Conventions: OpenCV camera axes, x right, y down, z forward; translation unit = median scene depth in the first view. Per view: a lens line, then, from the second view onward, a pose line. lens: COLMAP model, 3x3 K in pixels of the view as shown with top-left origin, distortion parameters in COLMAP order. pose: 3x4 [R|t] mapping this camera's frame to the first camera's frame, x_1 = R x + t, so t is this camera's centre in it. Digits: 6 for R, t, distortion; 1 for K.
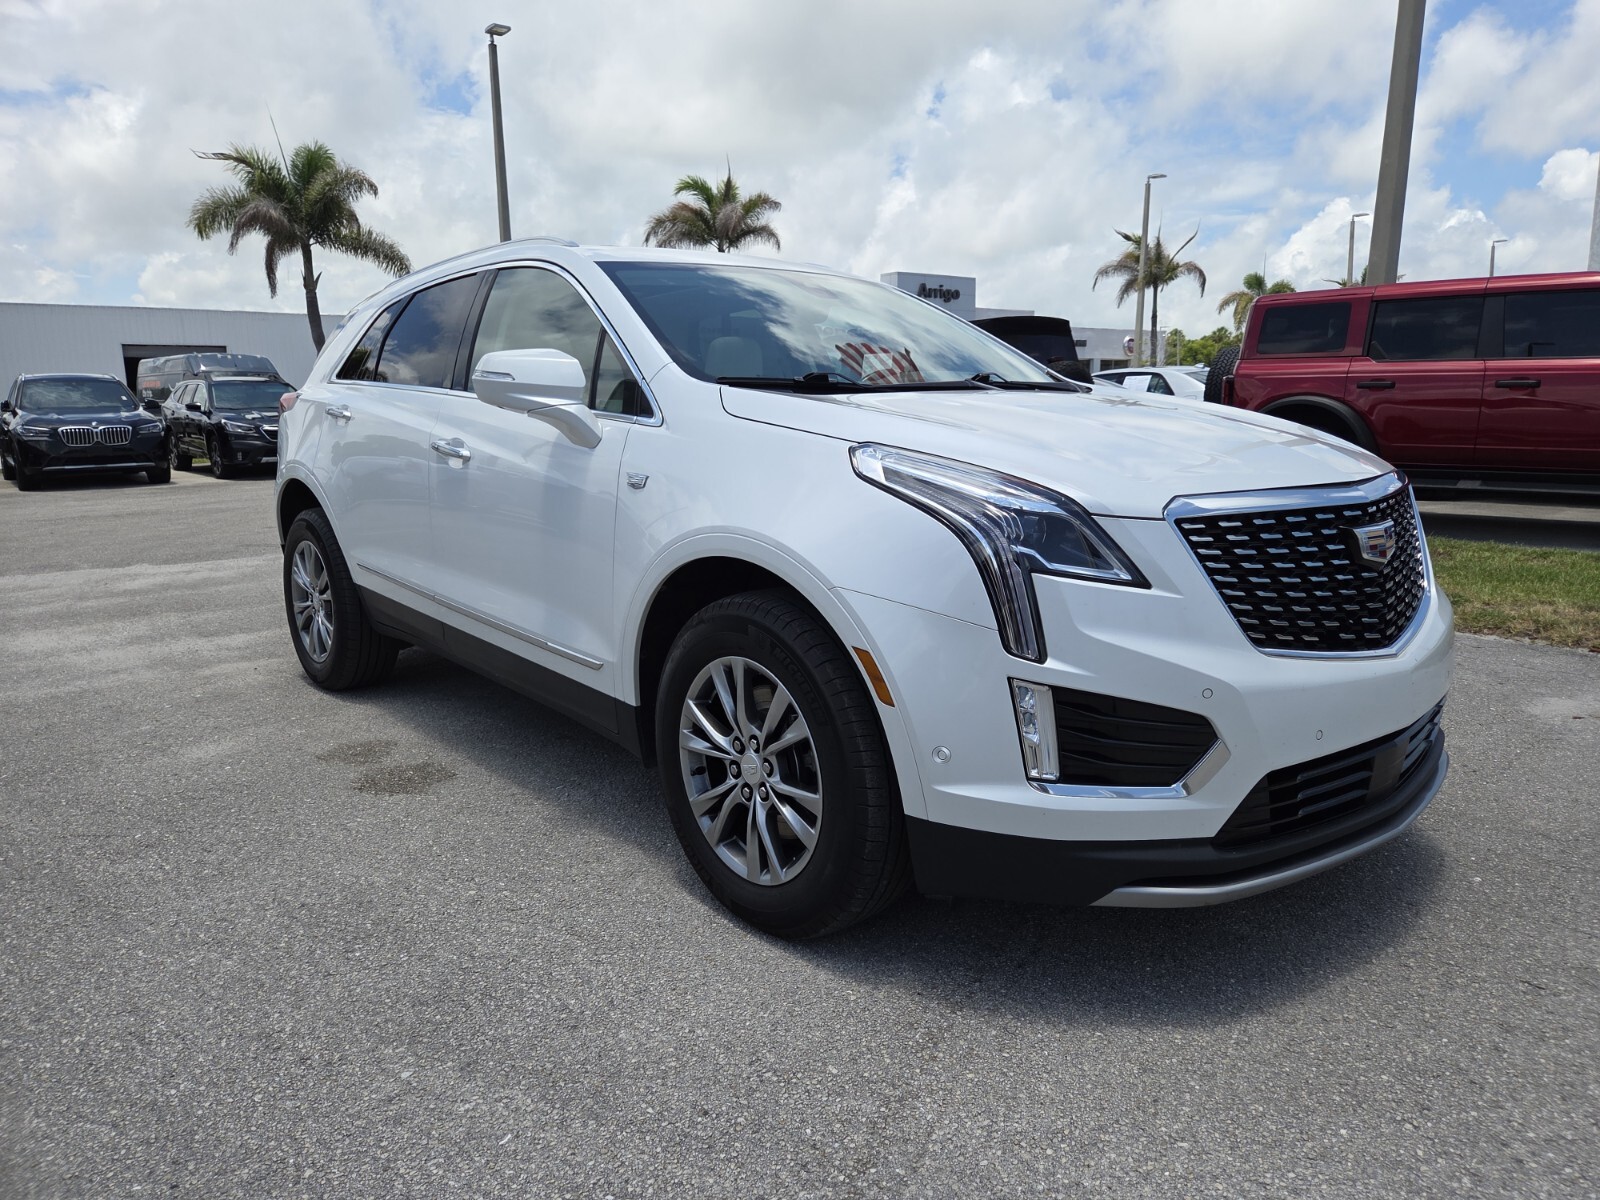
lens RADIAL K [[1096.0, 0, 804.9], [0, 1096.0, 605.0], [0, 0, 1]] dist [0.044320, -0.041562]
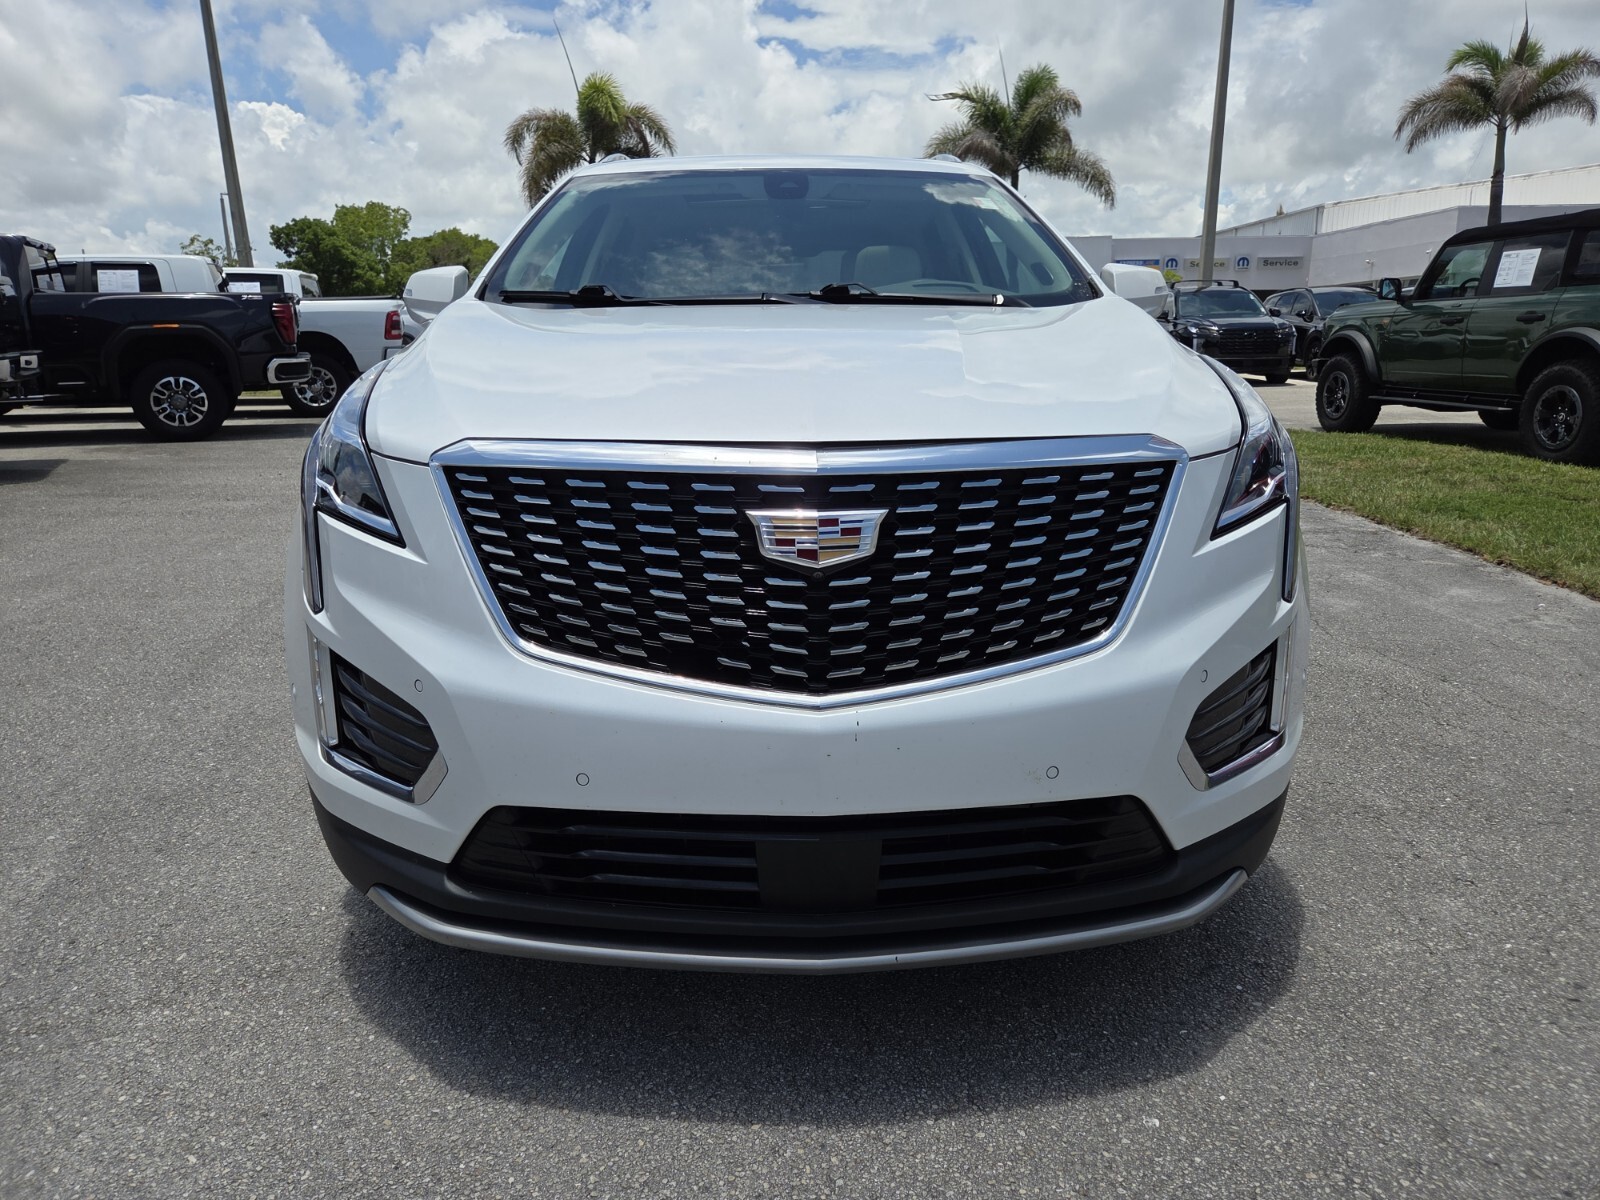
lens RADIAL K [[1096.0, 0, 798.5], [0, 1096.0, 593.9], [0, 0, 1]] dist [0.044320, -0.041562]
pose [[0.754261, 0.159821, -0.636826, 0.127136], [-0.121862, 0.987146, 0.103406, -0.012143], [0.645167, -0.000390, 0.764042, 0.066566]]
